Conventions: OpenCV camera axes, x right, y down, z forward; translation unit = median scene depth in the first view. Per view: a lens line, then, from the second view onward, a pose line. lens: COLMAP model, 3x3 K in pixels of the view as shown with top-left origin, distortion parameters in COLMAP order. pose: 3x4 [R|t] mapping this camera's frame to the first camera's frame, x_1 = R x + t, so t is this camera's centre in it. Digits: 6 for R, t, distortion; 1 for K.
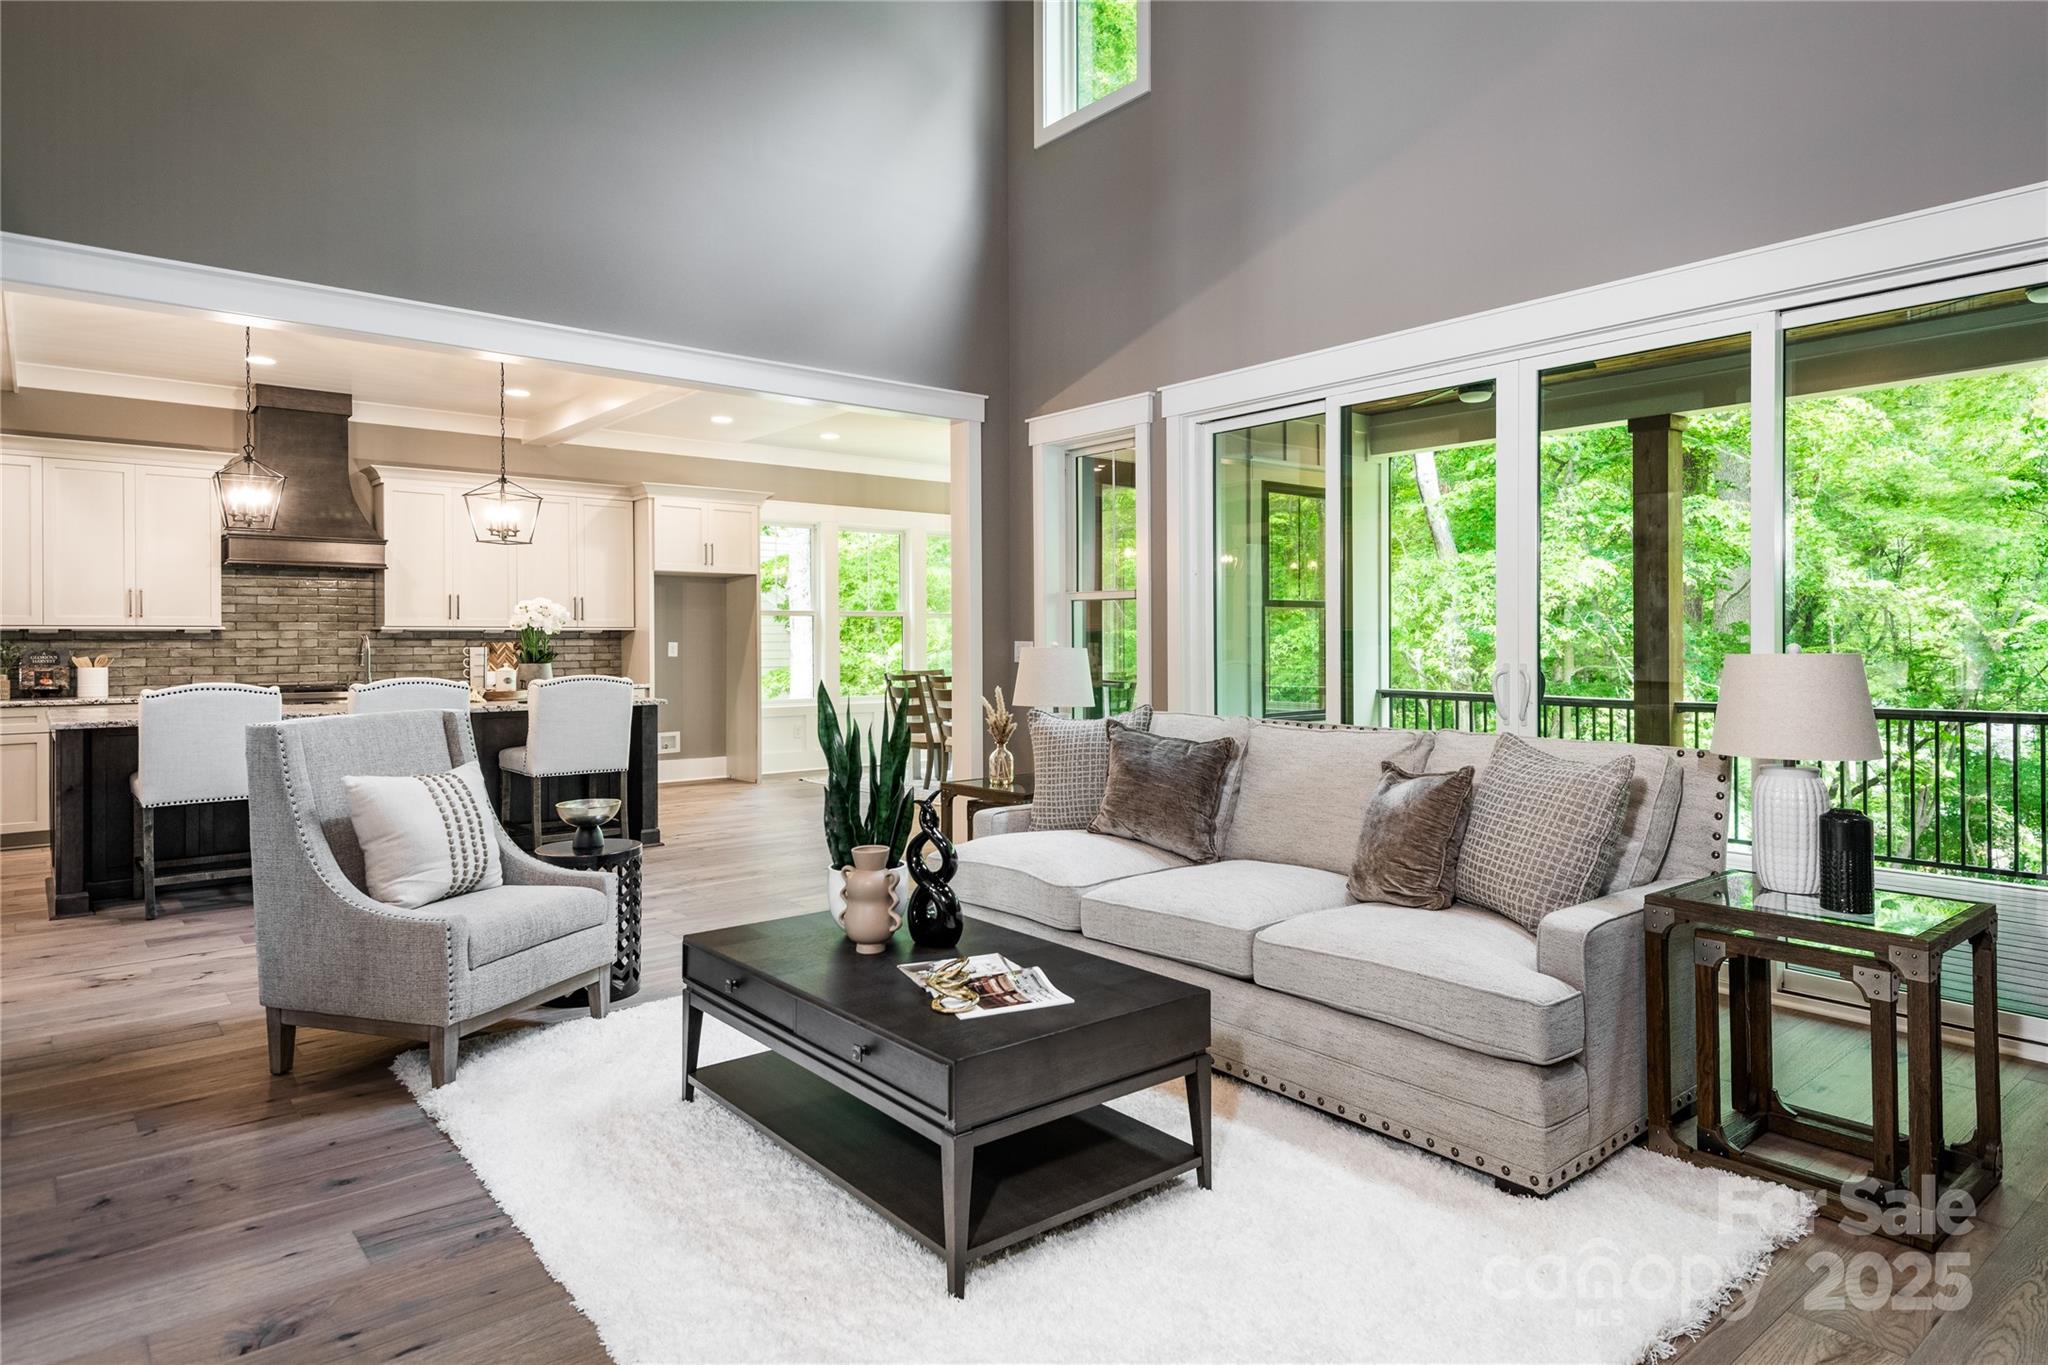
lens RADIAL K [[1156.7, 0, 1044.6], [0, 1156.7, 648.4], [0, 0, 1]] dist [0.054808, -0.038979]
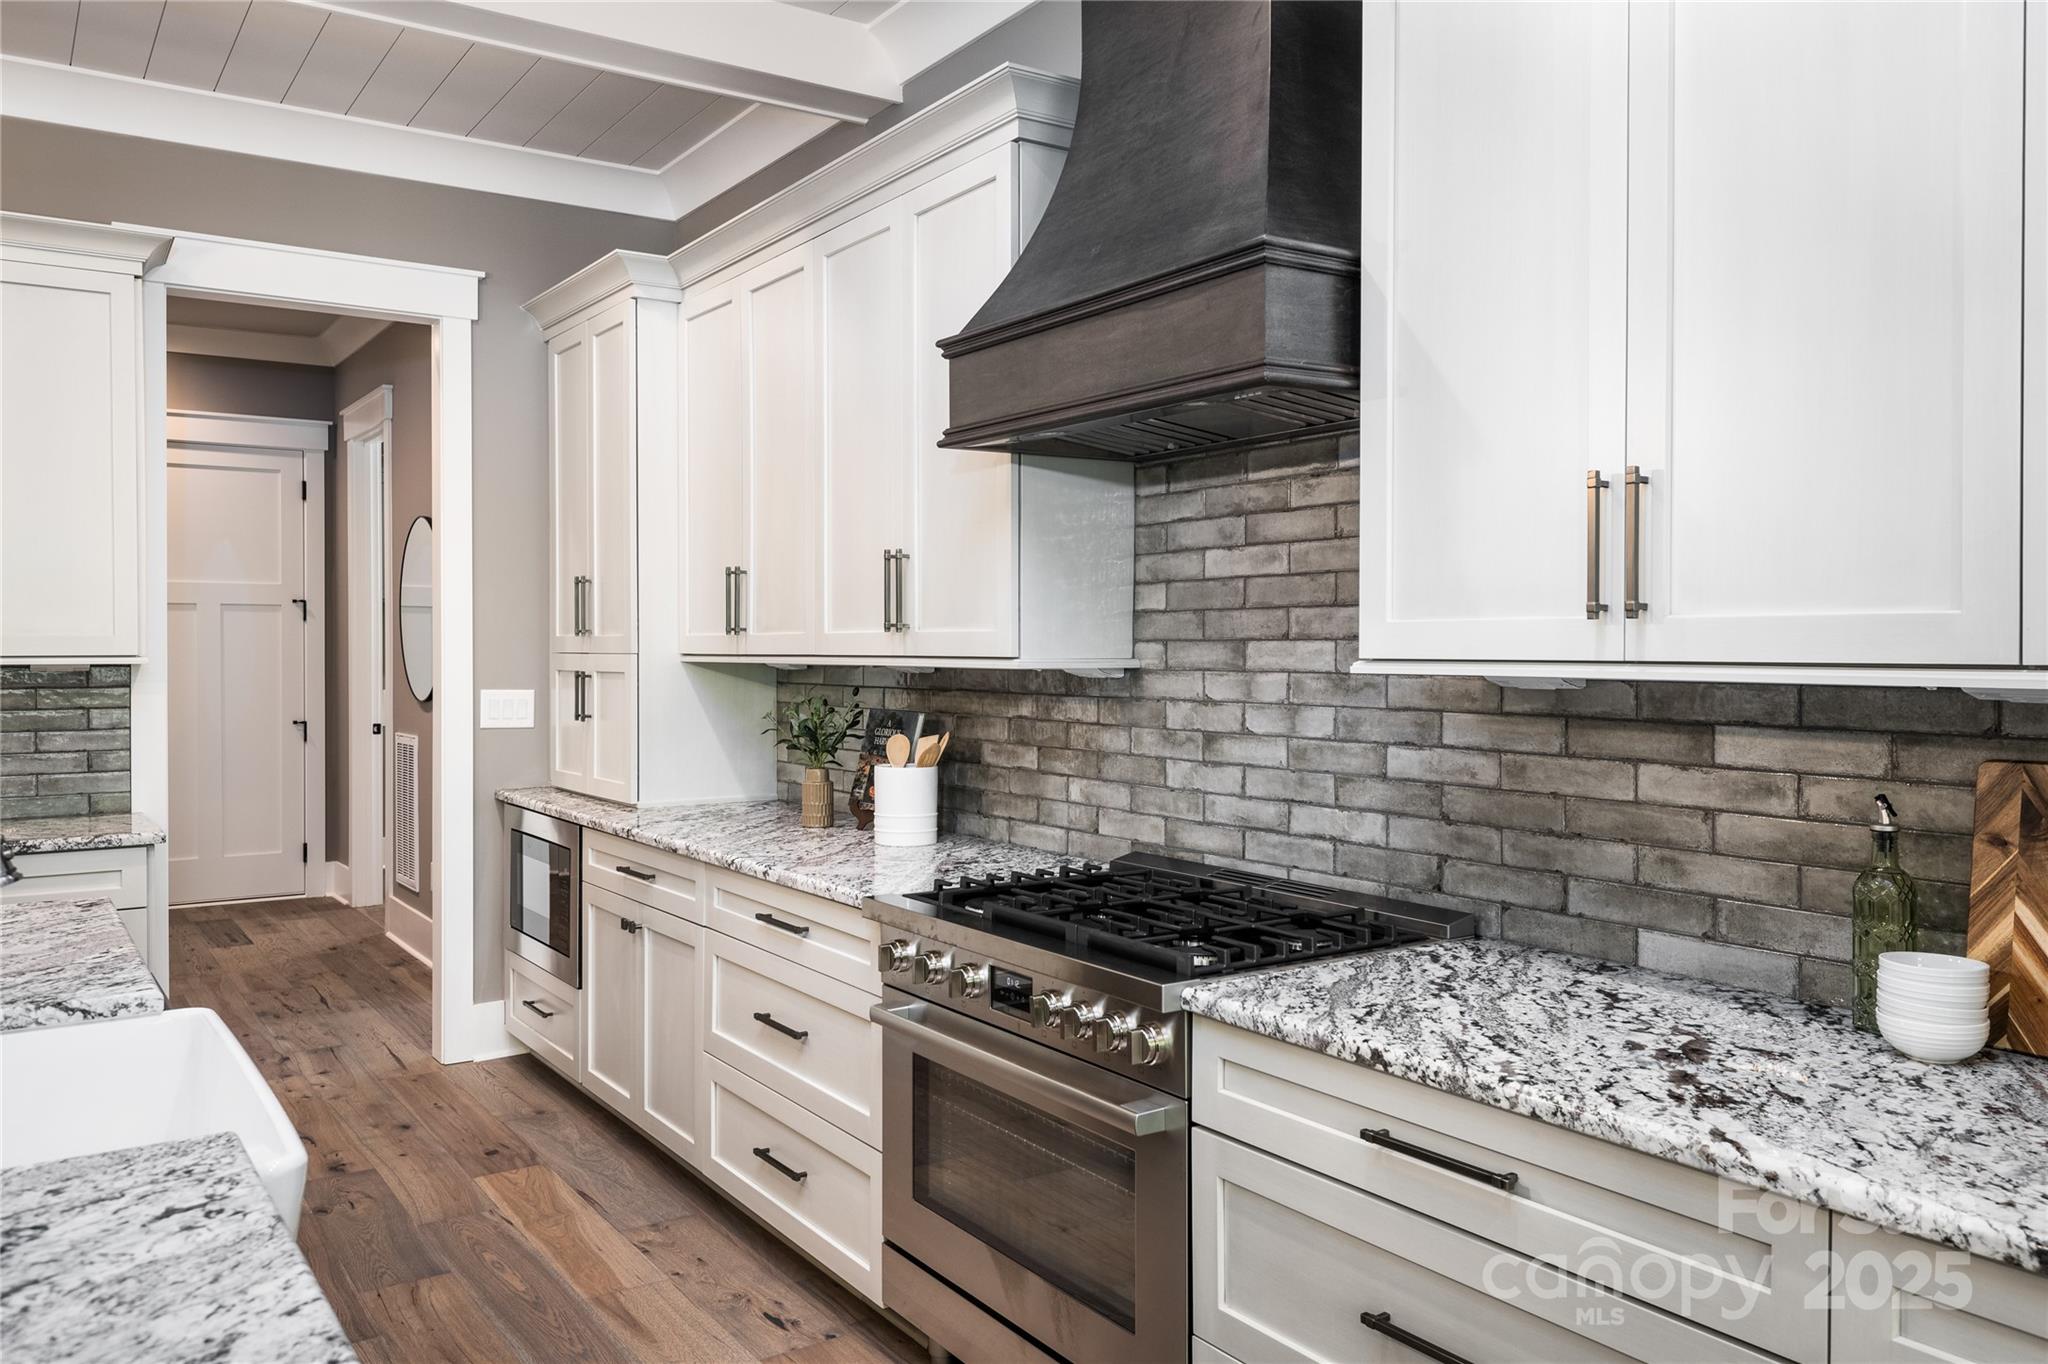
lens RADIAL K [[1536.1, 0, 1023.0], [0, 1536.1, 650.1], [0, 0, 1]] dist [0.028649, 0.004690]
pose [[-0.103162, 0.005087, -0.994652, -0.291861], [-0.009171, 0.999940, 0.006066, -0.022093], [0.994622, 0.009748, -0.103109, 0.992601]]
